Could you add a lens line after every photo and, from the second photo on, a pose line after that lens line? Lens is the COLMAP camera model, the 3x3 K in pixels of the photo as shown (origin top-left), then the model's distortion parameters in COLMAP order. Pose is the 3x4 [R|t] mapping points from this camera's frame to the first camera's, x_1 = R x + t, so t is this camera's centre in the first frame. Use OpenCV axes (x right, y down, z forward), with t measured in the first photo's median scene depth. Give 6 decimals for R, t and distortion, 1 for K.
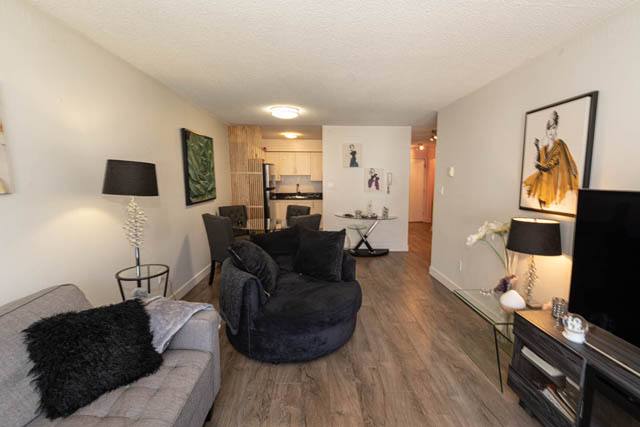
lens RADIAL K [[275.1, 0, 320.8], [0, 275.1, 210.1], [0, 0, 1]] dist [-0.003187, -0.000749]
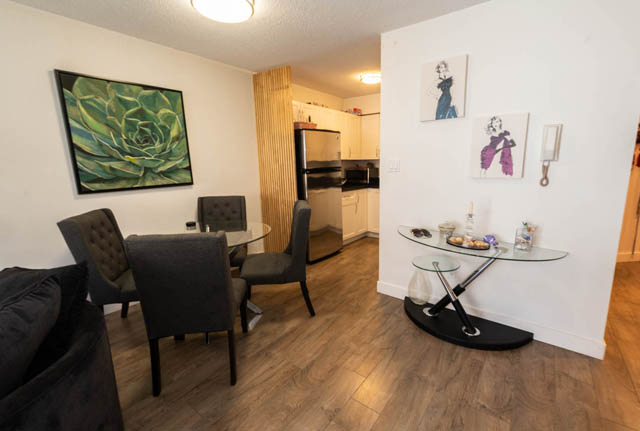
lens RADIAL K [[280.3, 0, 338.7], [0, 280.3, 212.7], [0, 0, 1]] dist [-0.002549, -0.000514]
pose [[0.797864, 0.096187, -0.595115, 0.587701], [-0.054109, 0.994631, 0.088217, -0.100312], [0.600404, -0.038184, 0.798784, 1.279683]]
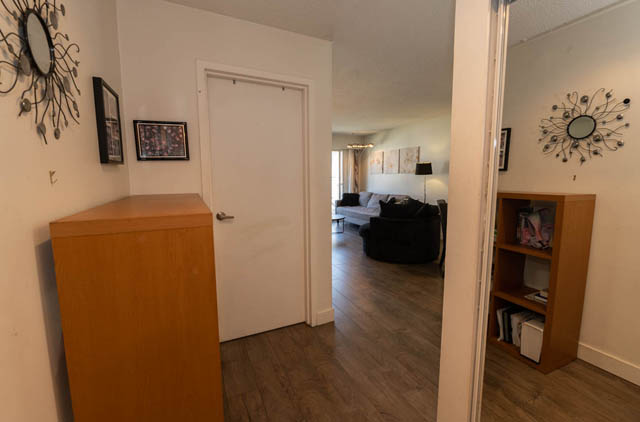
lens RADIAL K [[278.6, 0, 320.0], [0, 278.6, 211.0], [0, 0, 1]] dist [-0.001568, -0.000204]
pose [[-0.916800, 0.059362, -0.394909, 1.196777], [-0.034924, 0.973183, 0.227364, -0.260814], [0.397816, 0.222239, -0.890142, 2.725870]]
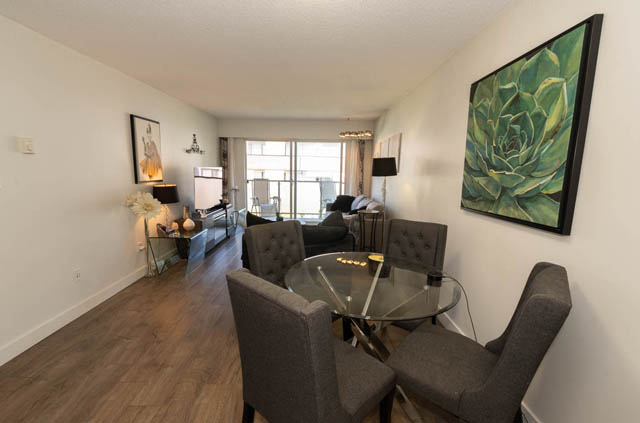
lens RADIAL K [[278.6, 0, 320.0], [0, 278.6, 211.5], [0, 0, 1]] dist [-0.001568, -0.000204]
pose [[-0.999318, -0.024286, 0.027805, -0.265727], [-0.016200, 0.965245, 0.260845, -0.261644], [-0.033174, 0.260217, -0.964980, 2.463790]]
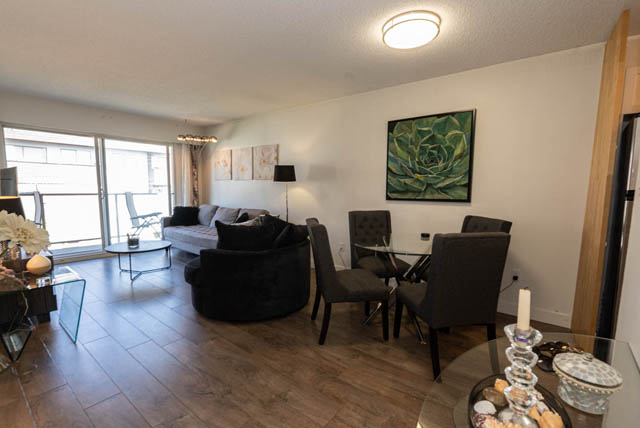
lens RADIAL K [[295.8, 0, 317.3], [0, 295.8, 220.7], [0, 0, 1]] dist [-0.000484, 0.000267]
pose [[-0.642211, 0.077236, -0.762627, 0.725221], [-0.100528, 0.977831, 0.183686, -0.172825], [0.759907, 0.194631, -0.620209, 2.240171]]
